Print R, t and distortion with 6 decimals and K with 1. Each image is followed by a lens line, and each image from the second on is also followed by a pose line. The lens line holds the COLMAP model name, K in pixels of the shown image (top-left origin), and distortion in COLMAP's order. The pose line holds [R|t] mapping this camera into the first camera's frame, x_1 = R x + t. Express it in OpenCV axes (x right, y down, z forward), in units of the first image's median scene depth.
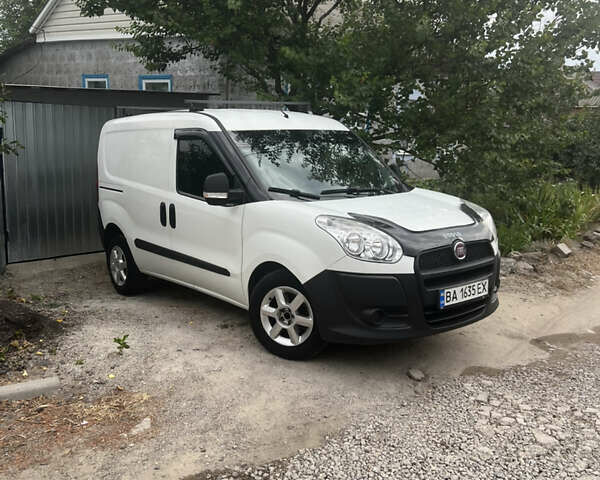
lens RADIAL K [[607.9, 0, 300.7], [0, 607.9, 240.4], [0, 0, 1]] dist [0.024370, 0.000000]
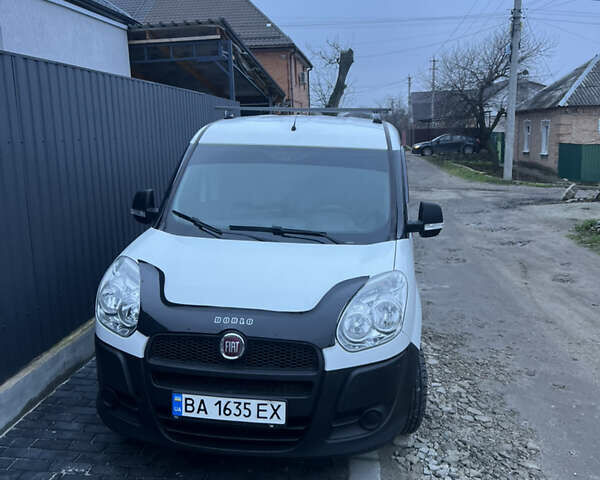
lens RADIAL K [[607.9, 0, 312.8], [0, 607.9, 226.8], [0, 0, 1]] dist [0.024370, 0.000000]
pose [[0.702998, 0.159504, -0.693074, 0.739209], [-0.153128, 0.985616, 0.071509, -0.169168], [0.694511, 0.055858, 0.717310, 0.540360]]
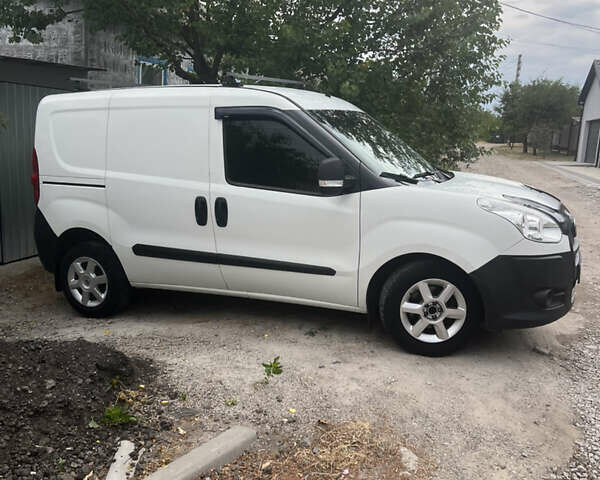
lens RADIAL K [[607.9, 0, 303.4], [0, 607.9, 242.2], [0, 0, 1]] dist [0.024370, 0.000000]
pose [[0.891281, -0.078777, 0.446555, -0.598521], [0.071397, 0.996890, 0.033361, -0.023781], [-0.447795, 0.002149, 0.894134, 0.256124]]
